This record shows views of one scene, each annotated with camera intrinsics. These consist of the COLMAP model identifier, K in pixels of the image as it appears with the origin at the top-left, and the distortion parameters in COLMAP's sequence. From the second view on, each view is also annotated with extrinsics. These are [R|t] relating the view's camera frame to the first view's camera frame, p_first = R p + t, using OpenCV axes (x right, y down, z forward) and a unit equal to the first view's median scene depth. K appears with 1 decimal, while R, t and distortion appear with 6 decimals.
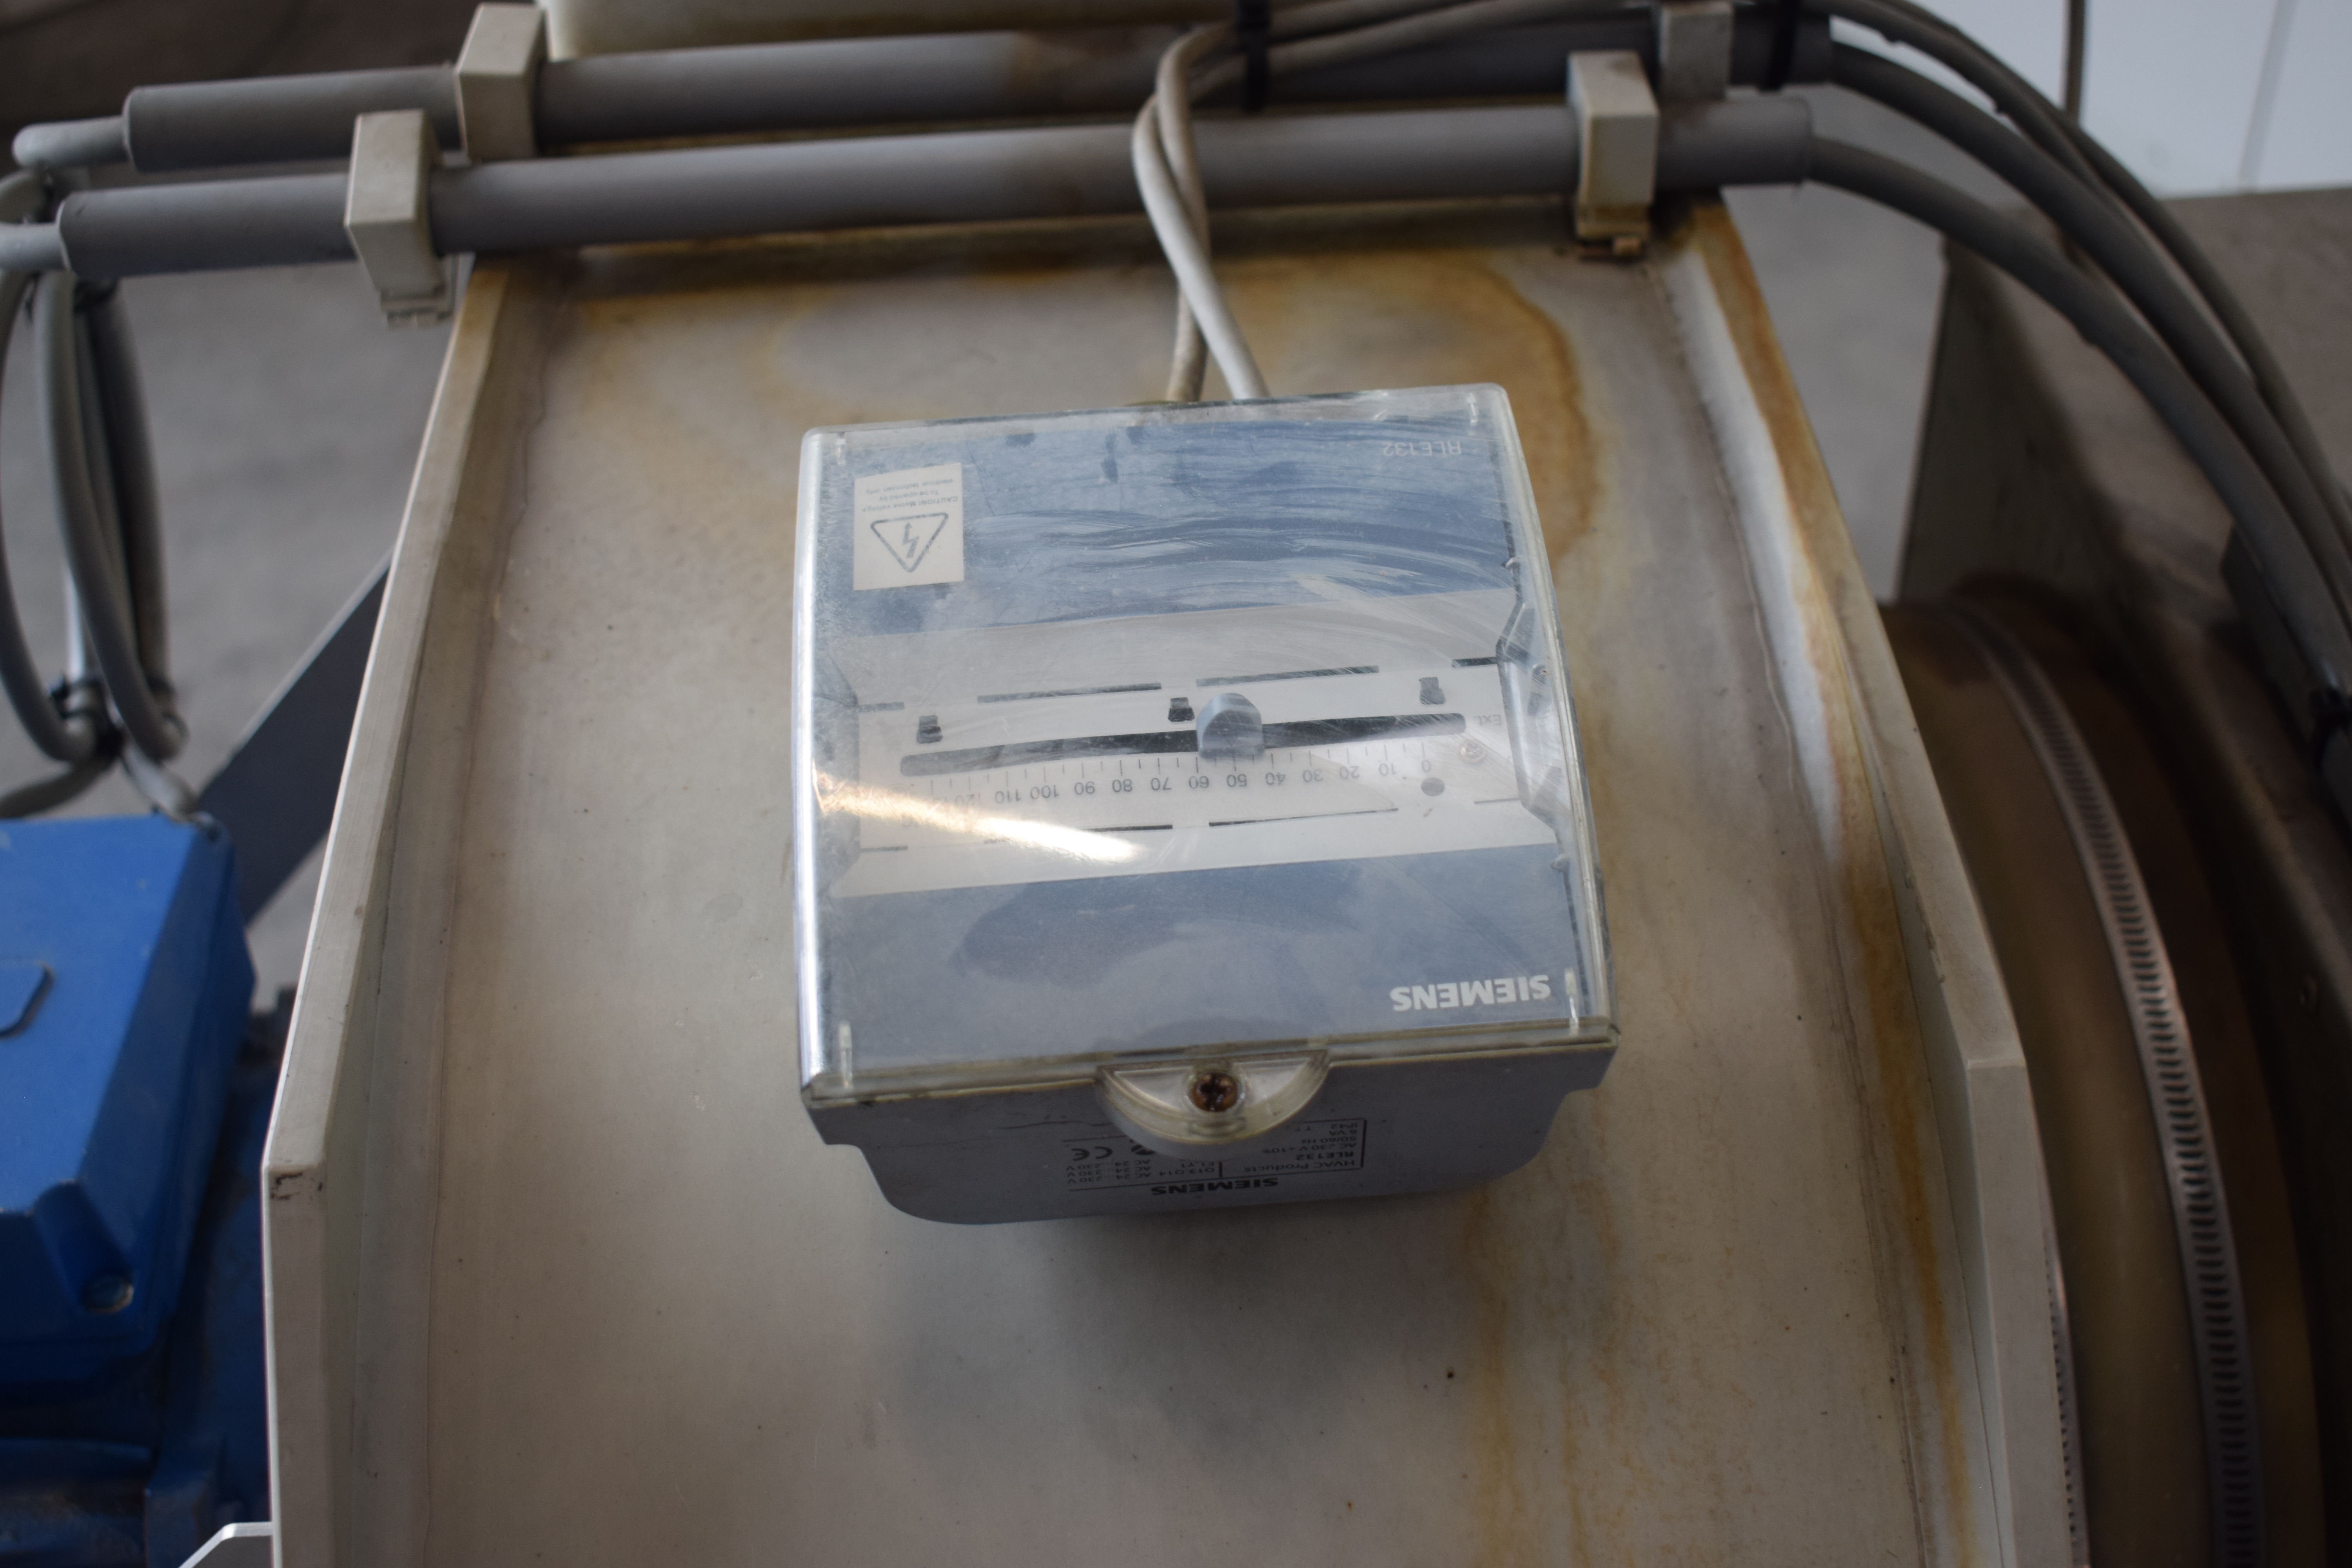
lens RADIAL K [[2919.7, 0, 1176.0], [0, 2919.7, 784.0], [0, 0, 1]] dist [-0.038119, -0.026258]
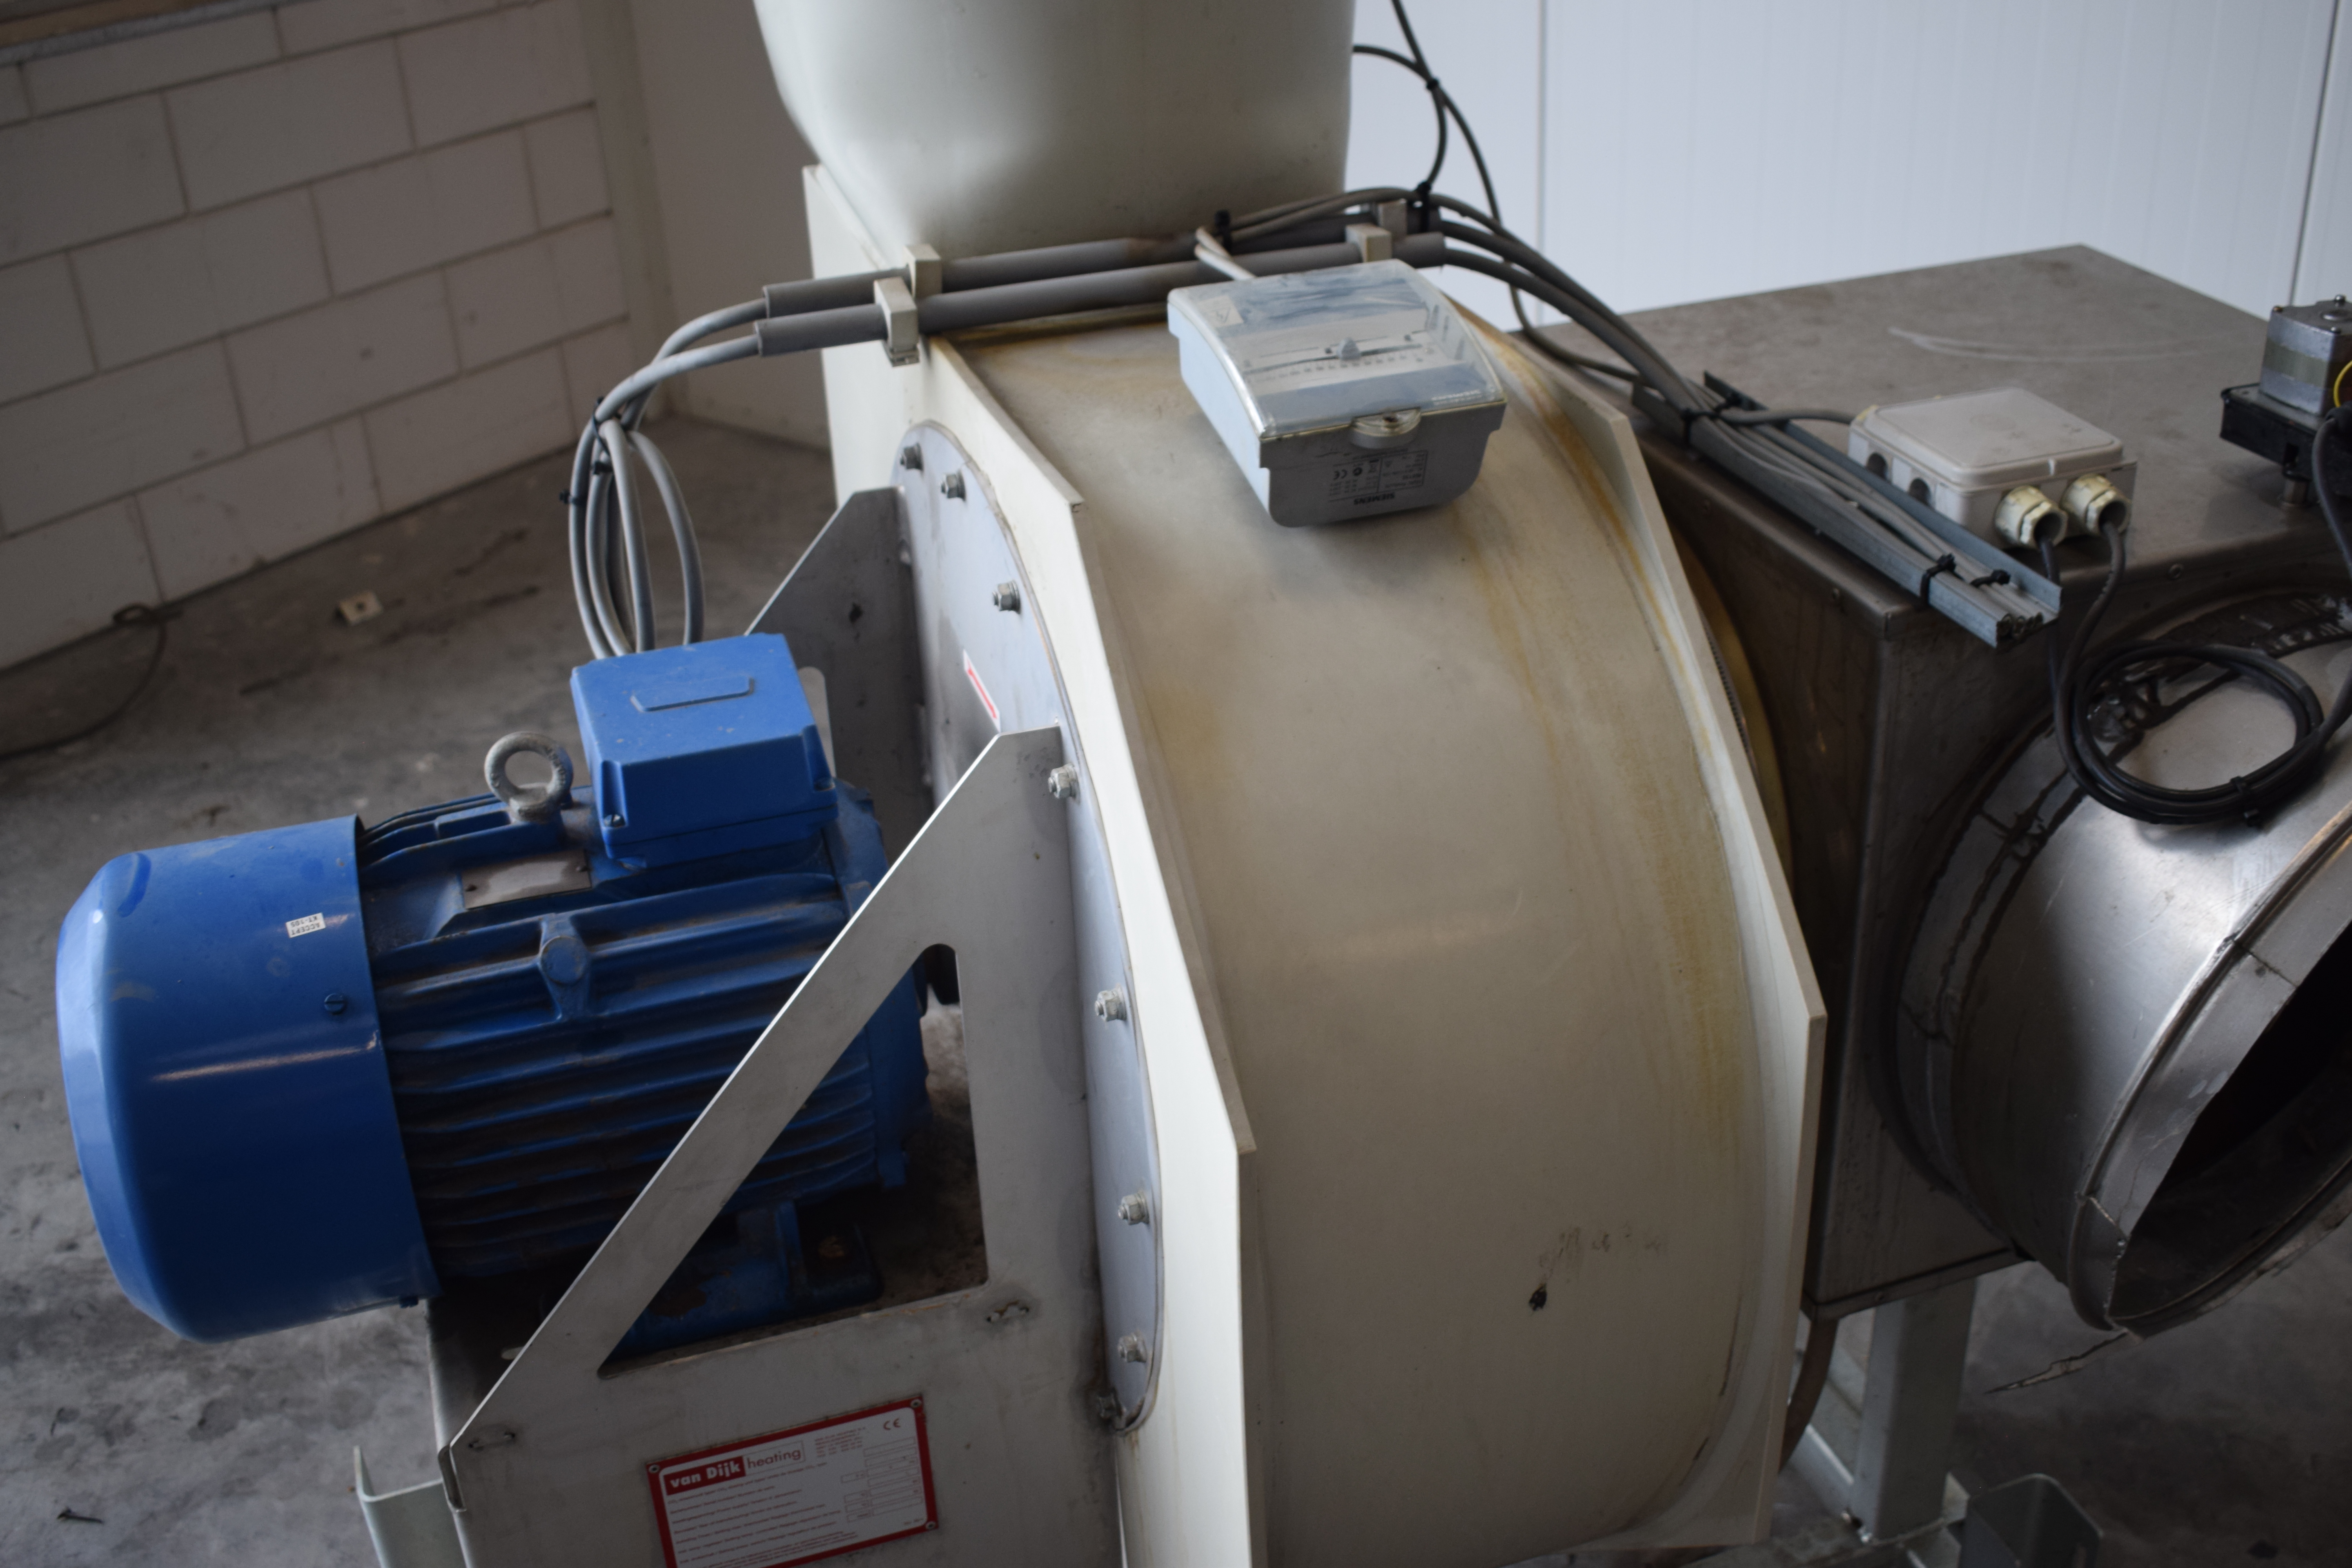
lens RADIAL K [[2446.1, 0, 1176.0], [0, 2446.1, 784.0], [0, 0, 1]] dist [-0.009627, -0.005644]
pose [[0.965070, -0.122474, 0.231601, -0.744508], [0.176847, 0.956754, -0.230969, 0.901253], [-0.193298, 0.263860, 0.944994, -1.124480]]
